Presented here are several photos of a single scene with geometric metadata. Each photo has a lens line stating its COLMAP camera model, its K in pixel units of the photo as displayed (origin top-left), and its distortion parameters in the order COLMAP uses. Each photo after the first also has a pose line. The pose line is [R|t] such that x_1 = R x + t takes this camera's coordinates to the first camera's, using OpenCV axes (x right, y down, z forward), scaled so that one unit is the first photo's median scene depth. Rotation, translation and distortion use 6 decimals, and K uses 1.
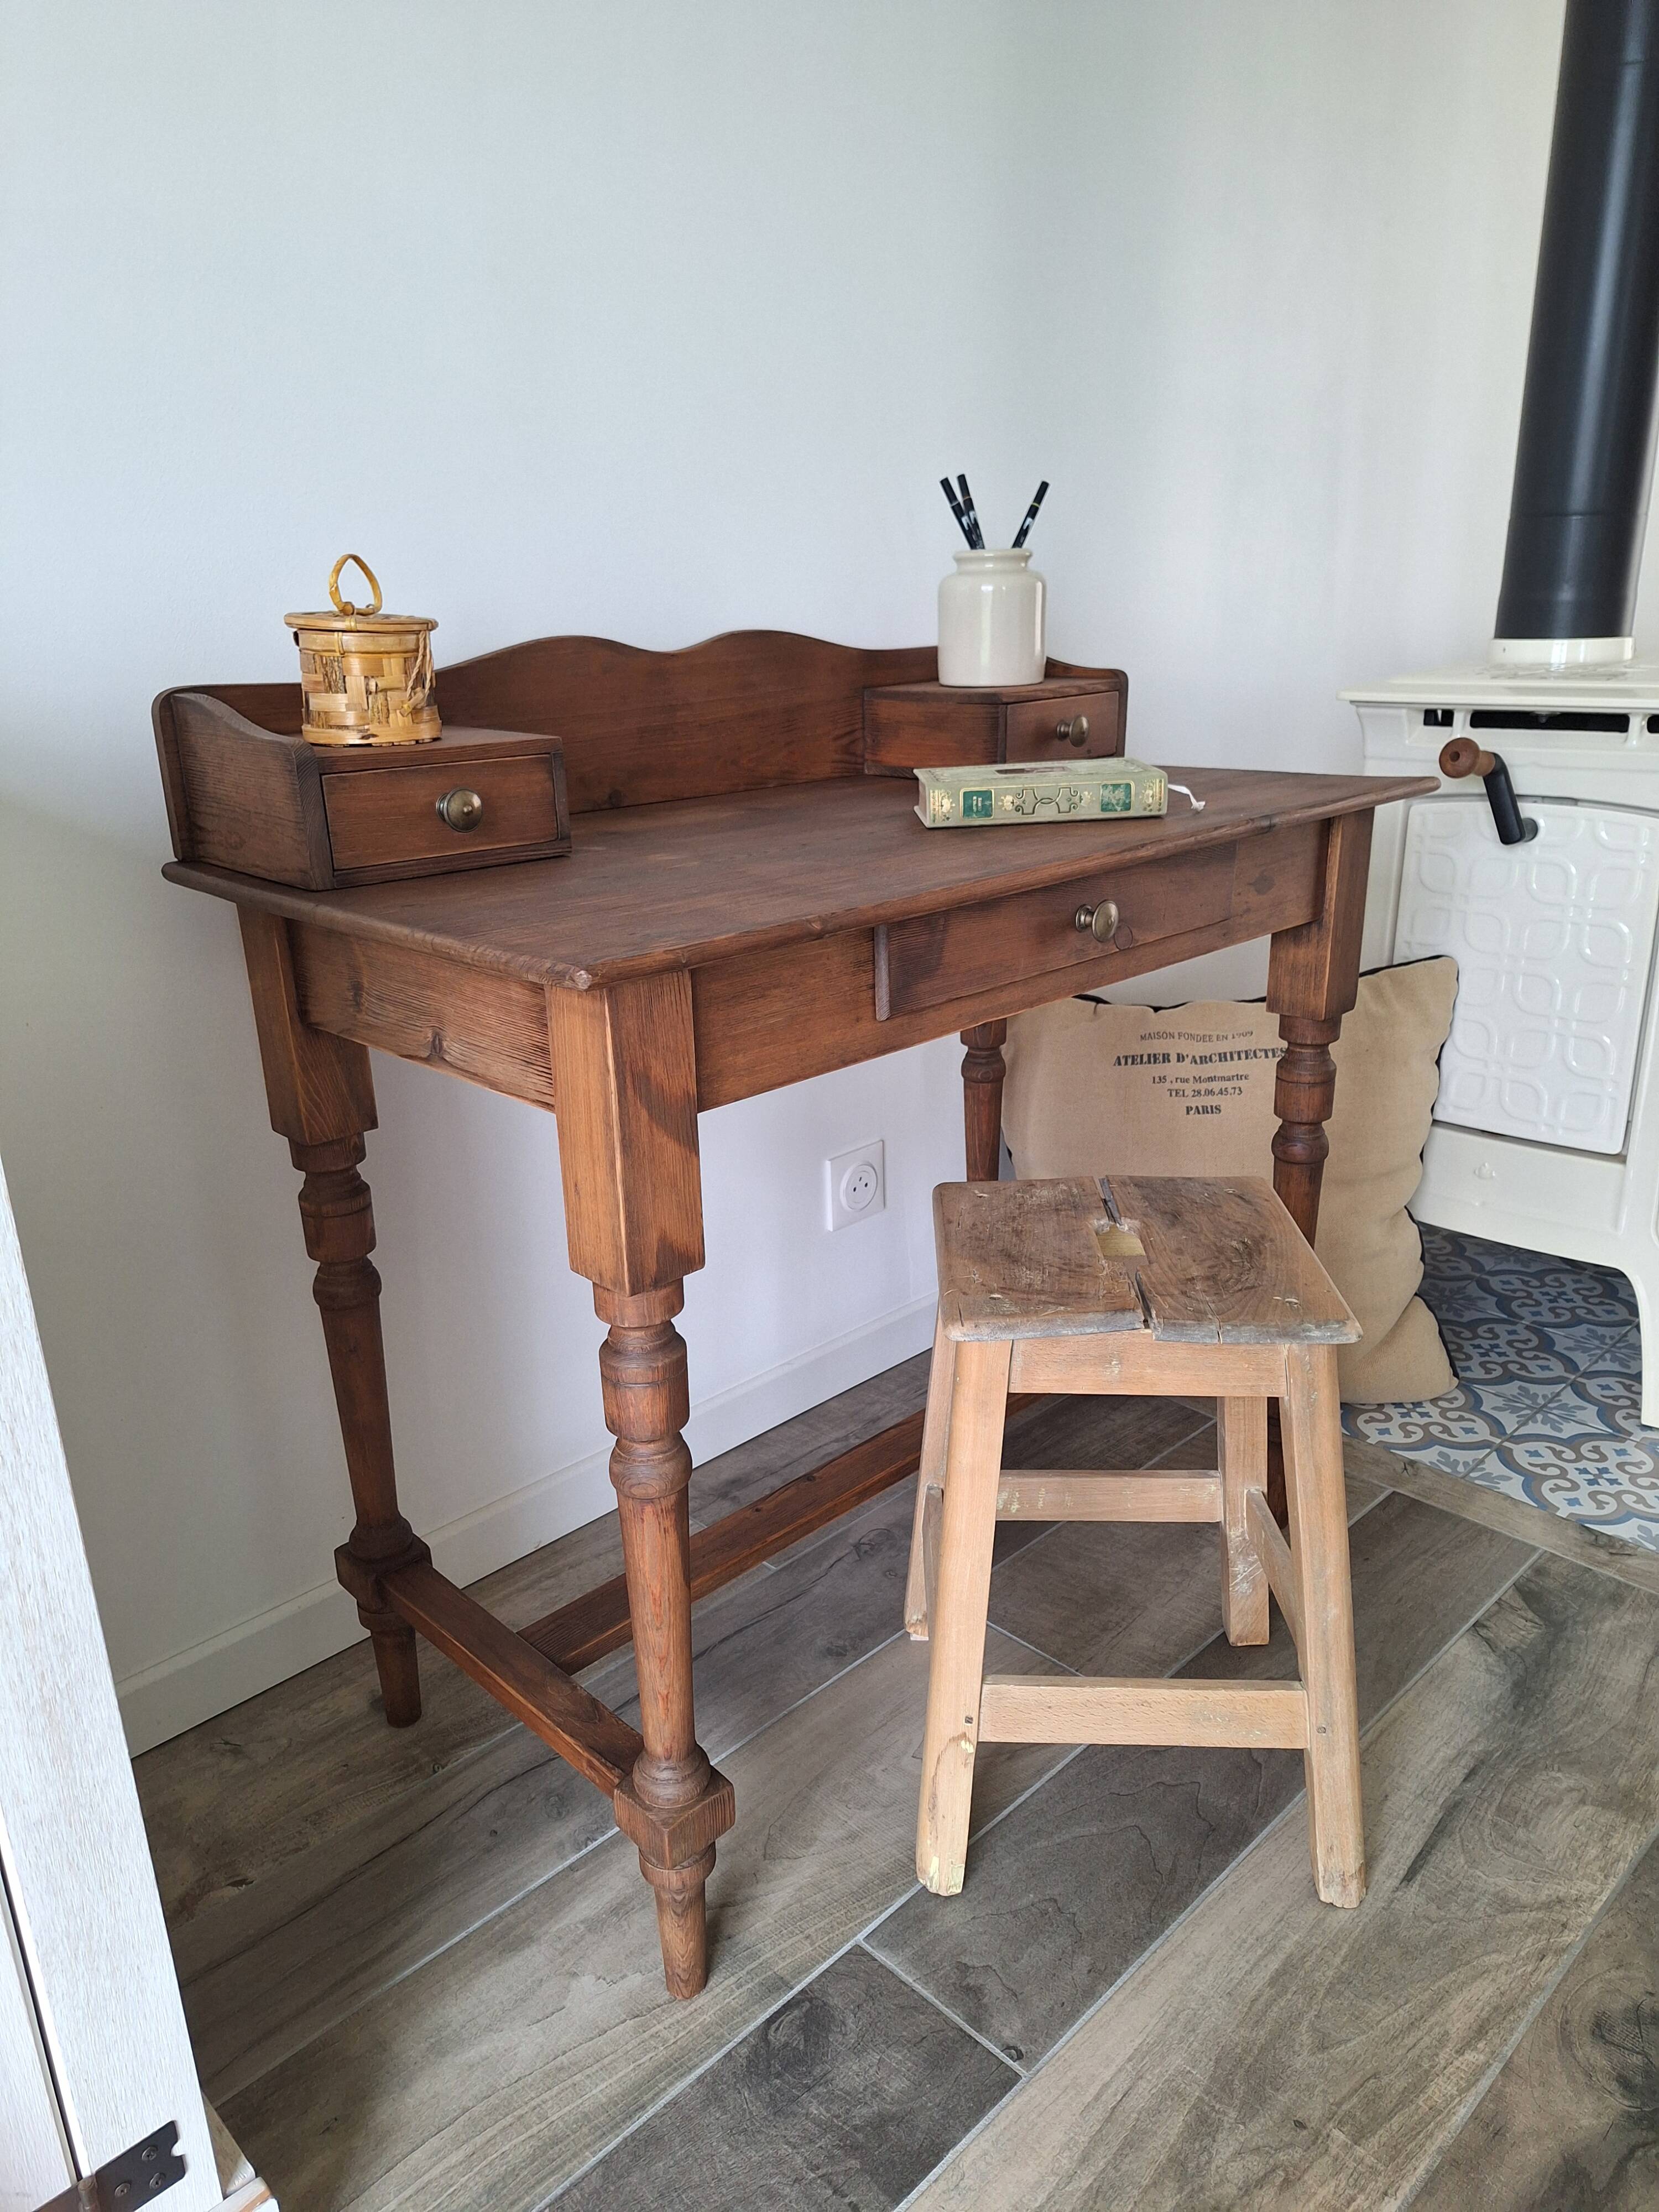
lens RADIAL K [[1556.5, 0, 816.6], [0, 1556.5, 1128.4], [0, 0, 1]] dist [0.066678, -0.074477]
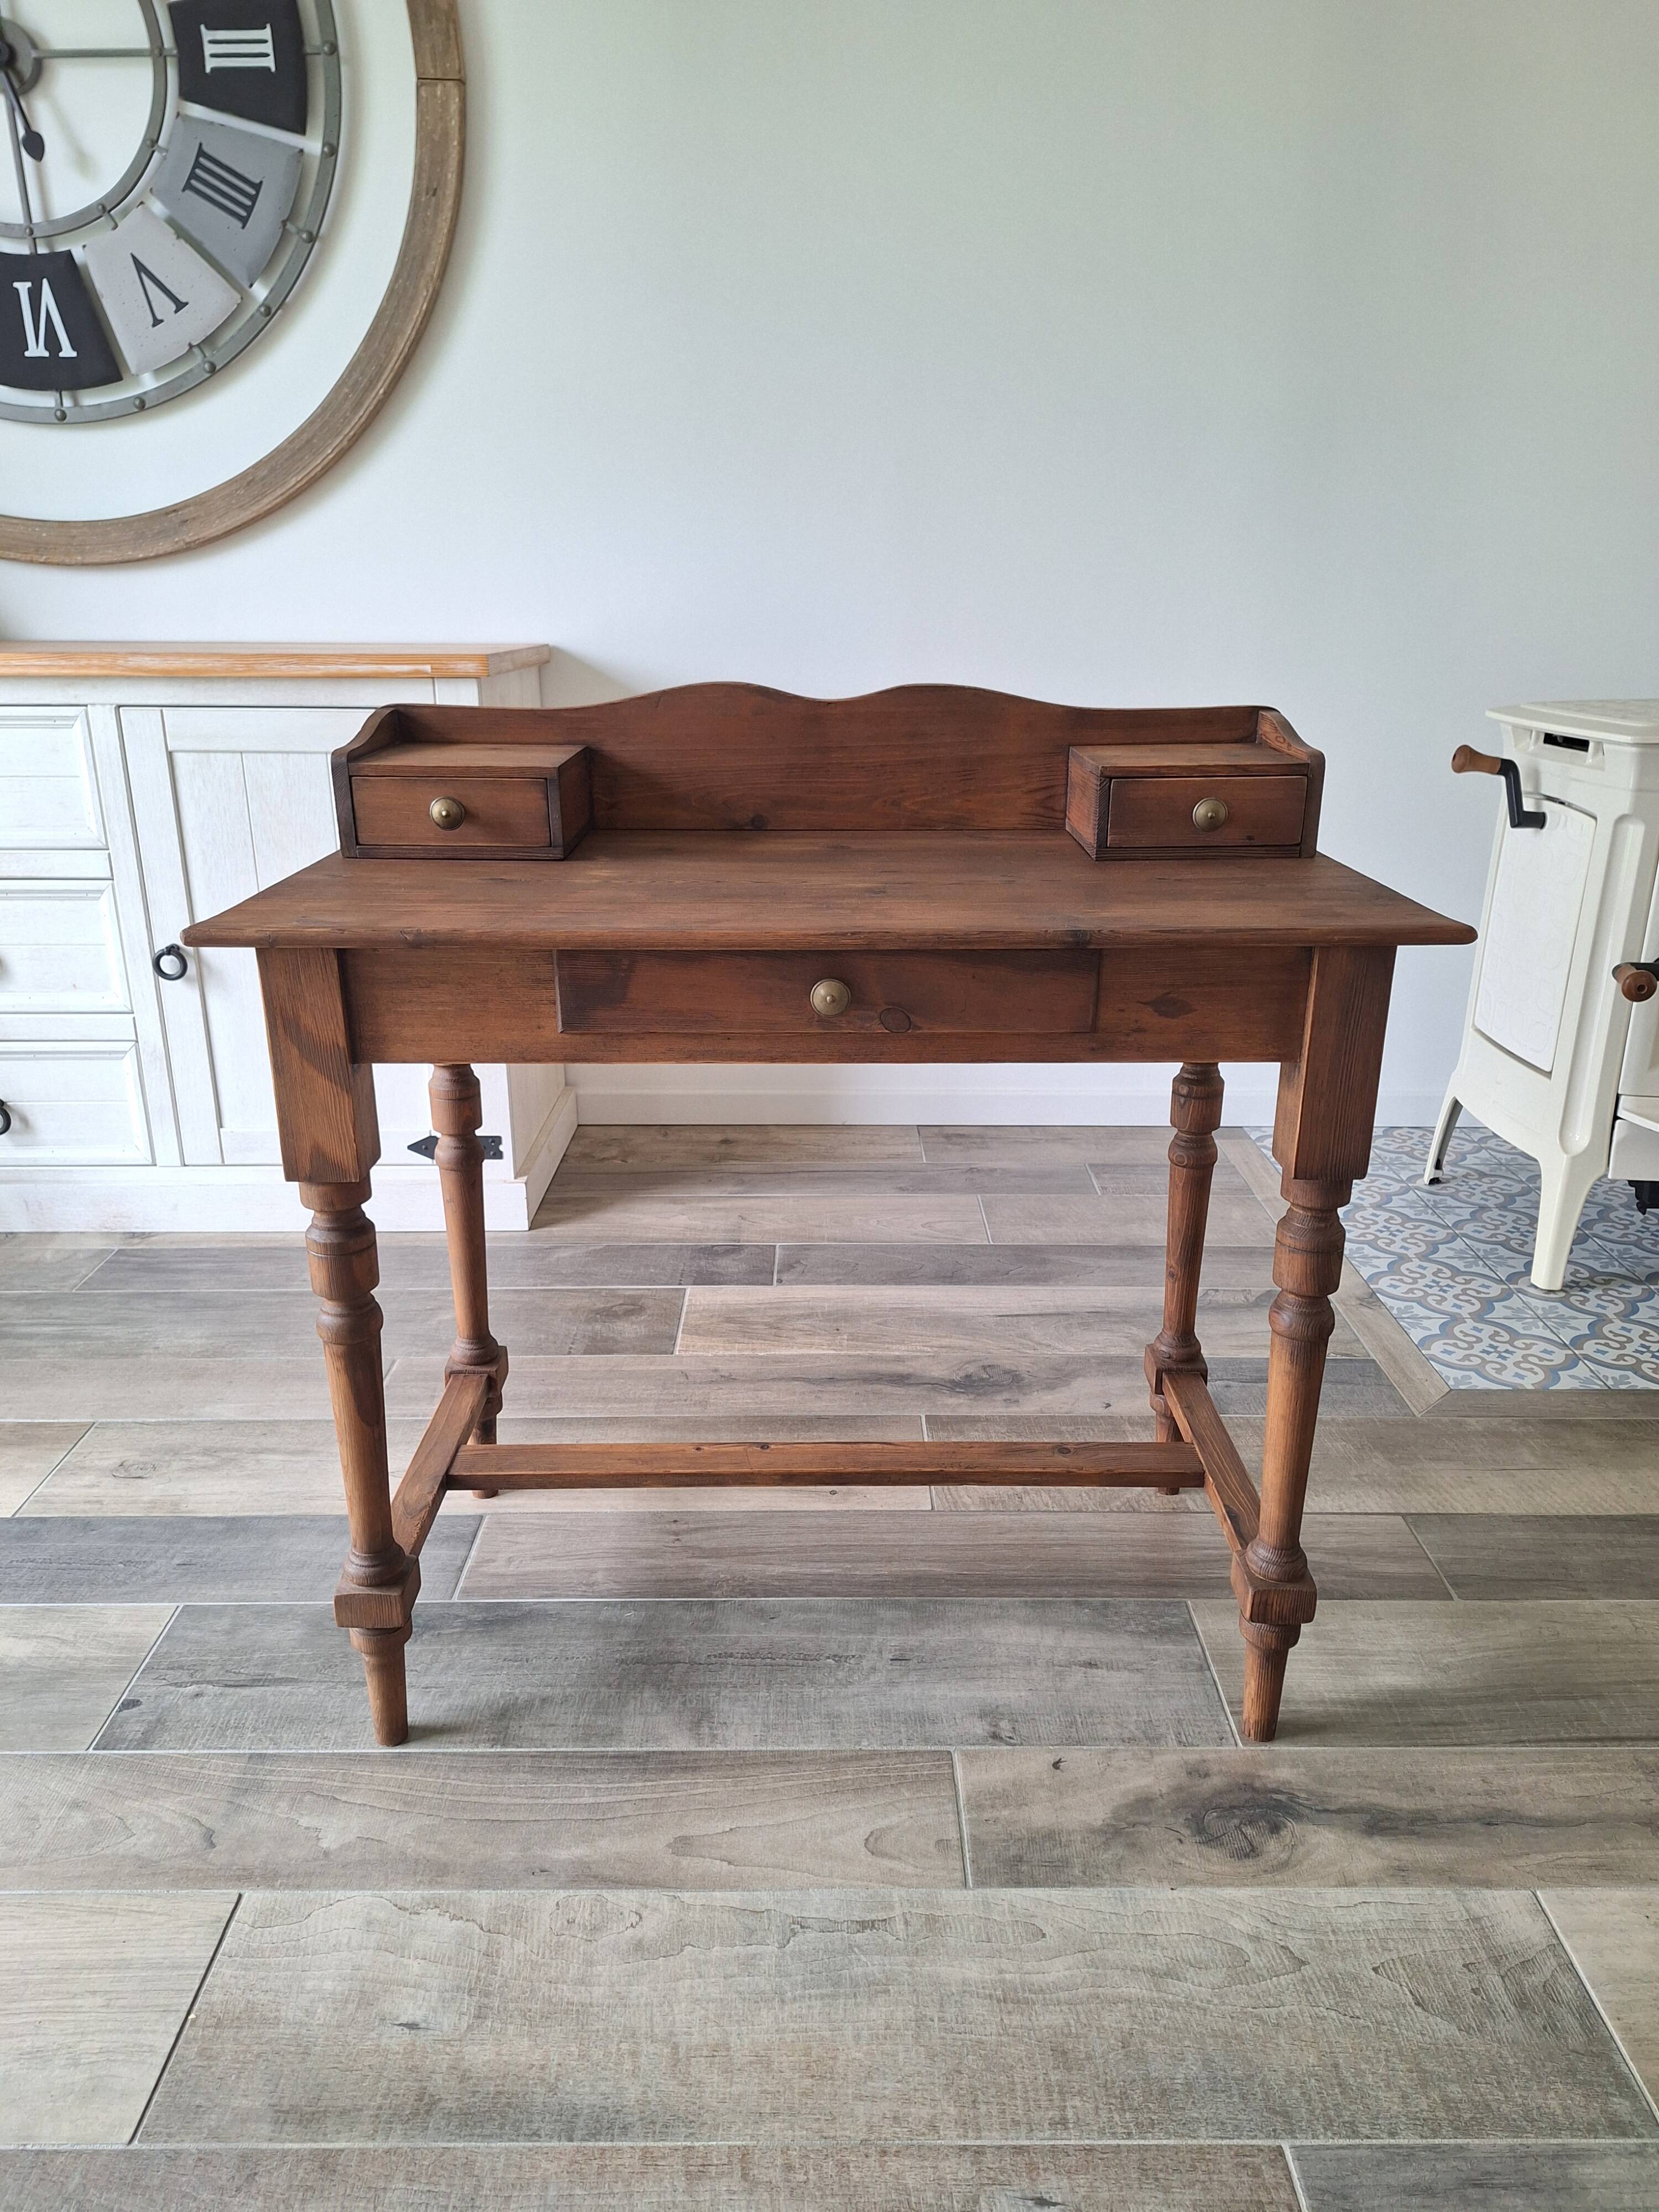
lens RADIAL K [[1556.5, 0, 807.7], [0, 1556.5, 1117.5], [0, 0, 1]] dist [0.066678, -0.074477]
pose [[0.710714, 0.256797, -0.654936, 1.376053], [-0.250151, 0.962398, 0.105896, 0.100899], [0.657503, 0.088572, 0.748228, -0.586291]]
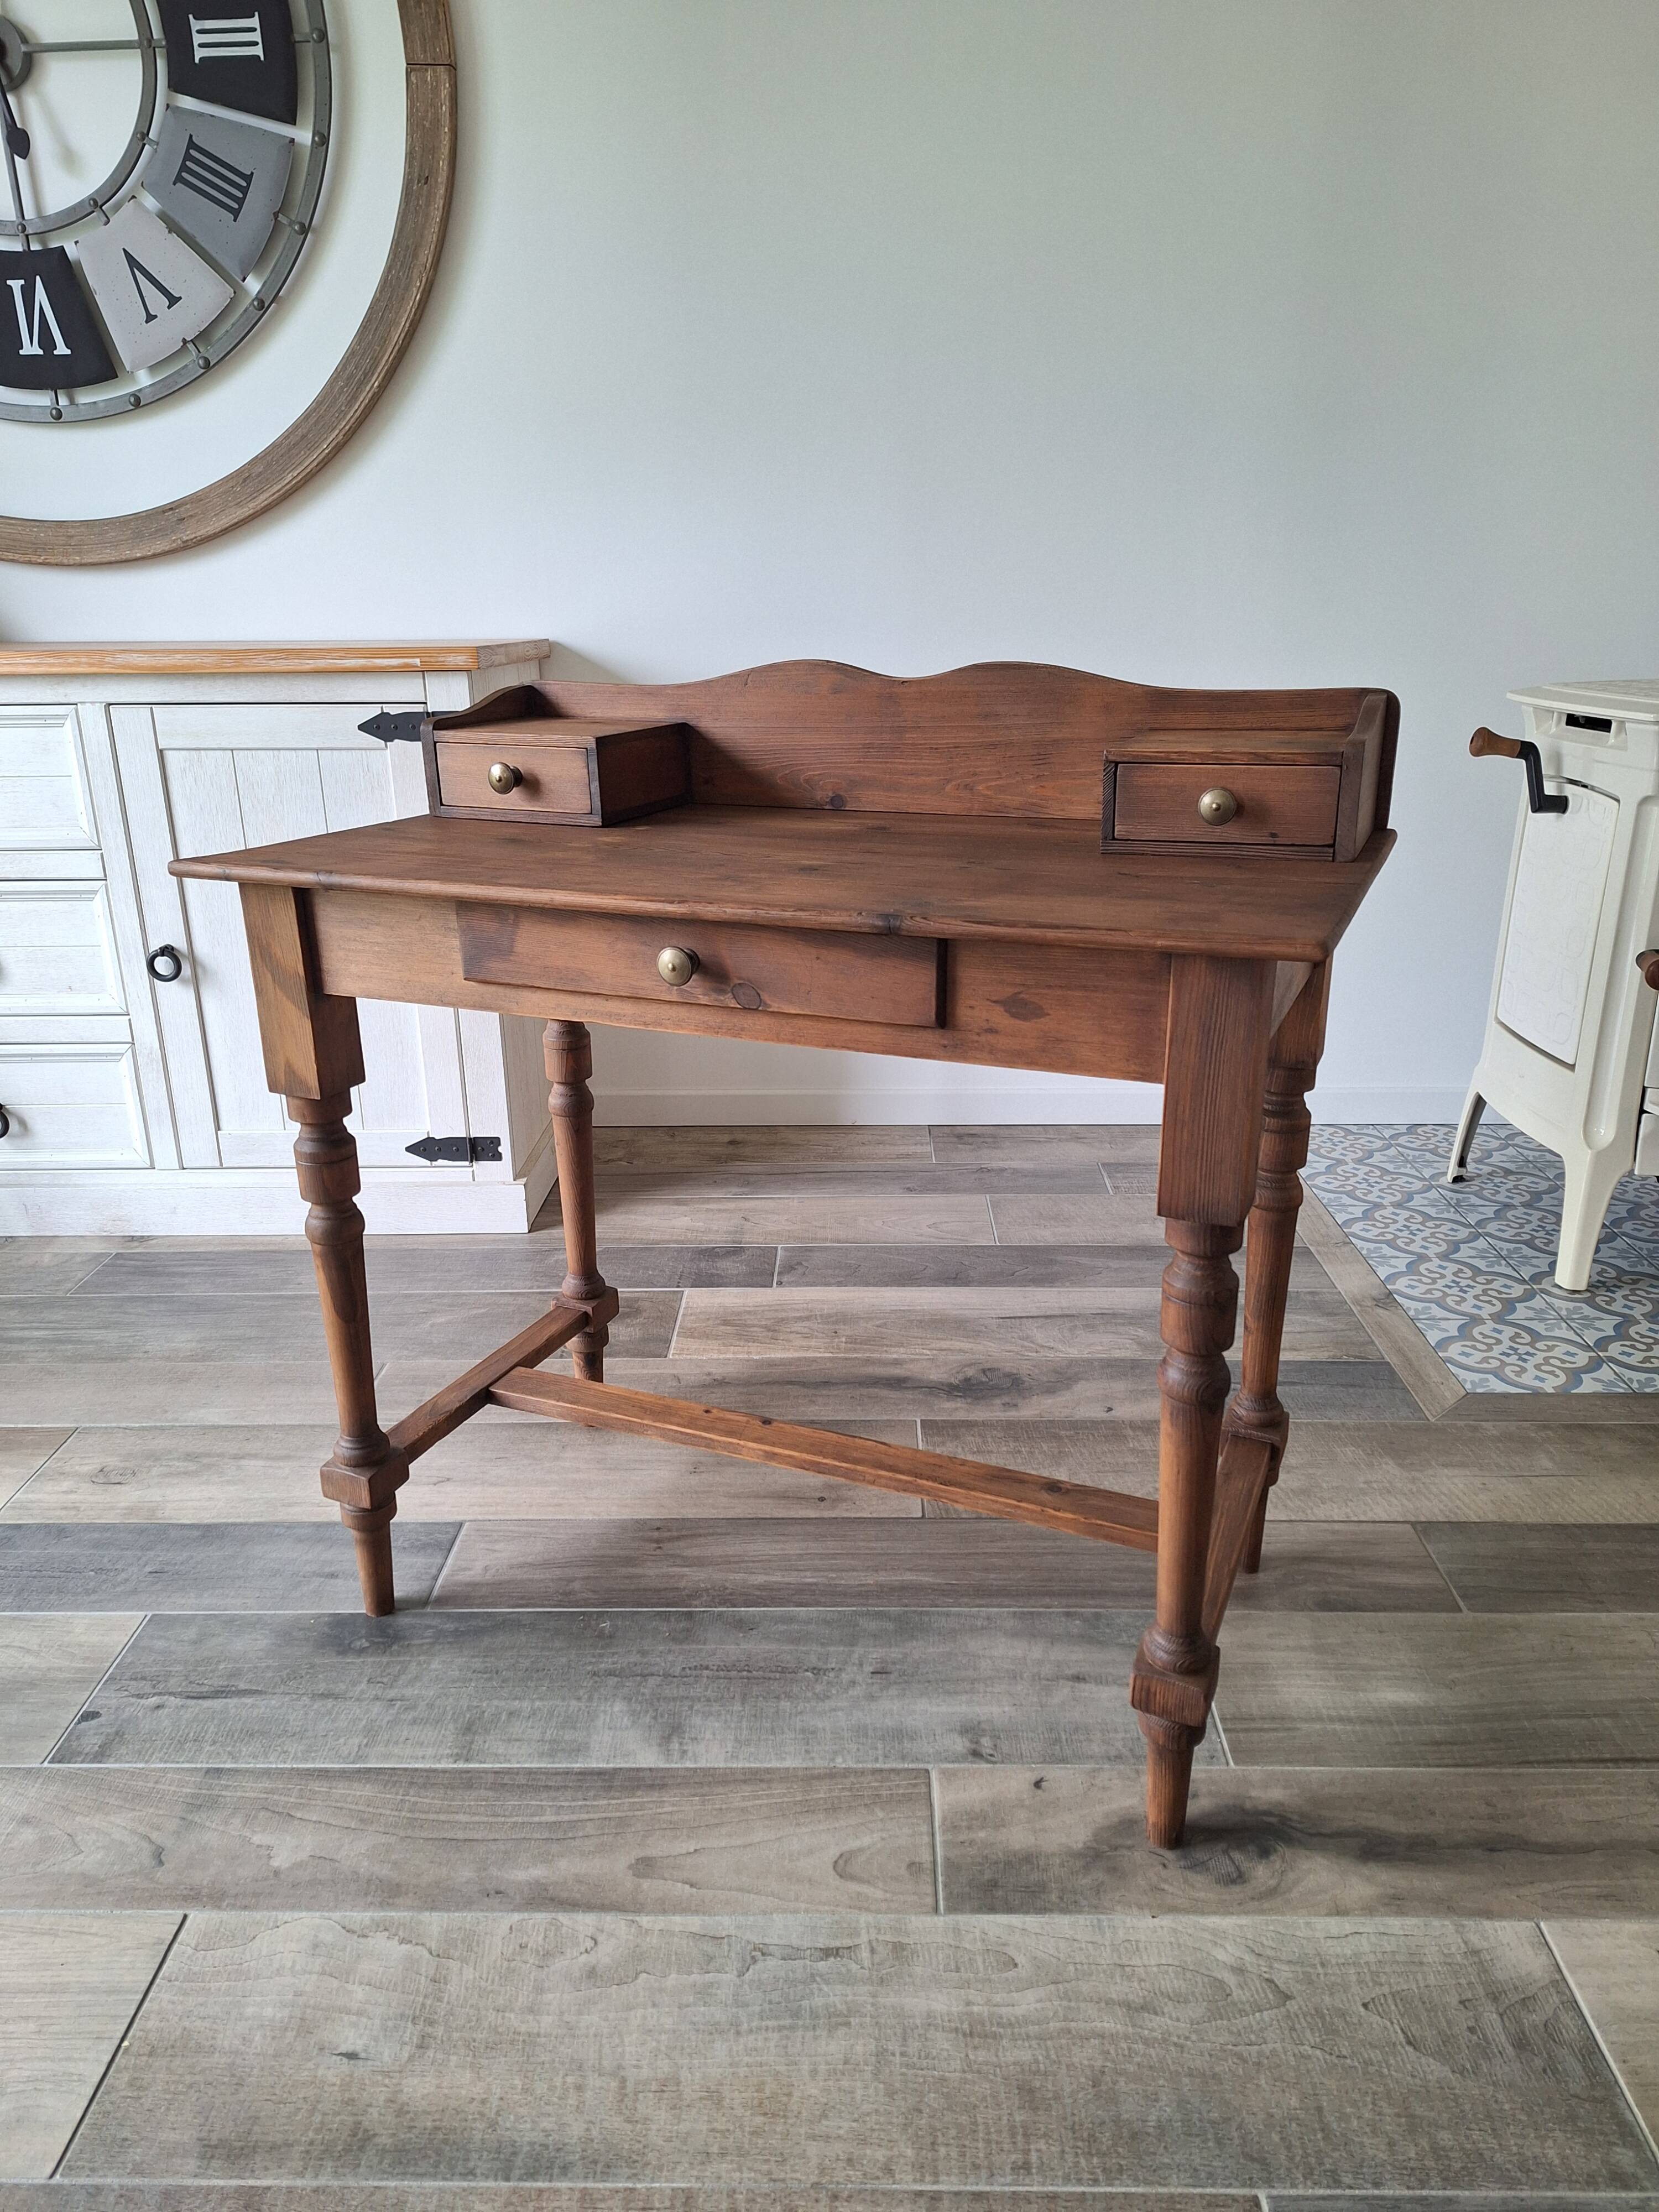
lens RADIAL K [[1547.1, 0, 815.3], [0, 1547.1, 1123.1], [0, 0, 1]] dist [0.071480, -0.072832]
pose [[0.695082, 0.252615, -0.673087, 1.387724], [-0.242287, 0.963775, 0.111508, 0.101290], [0.676874, 0.085573, 0.731108, -0.508513]]
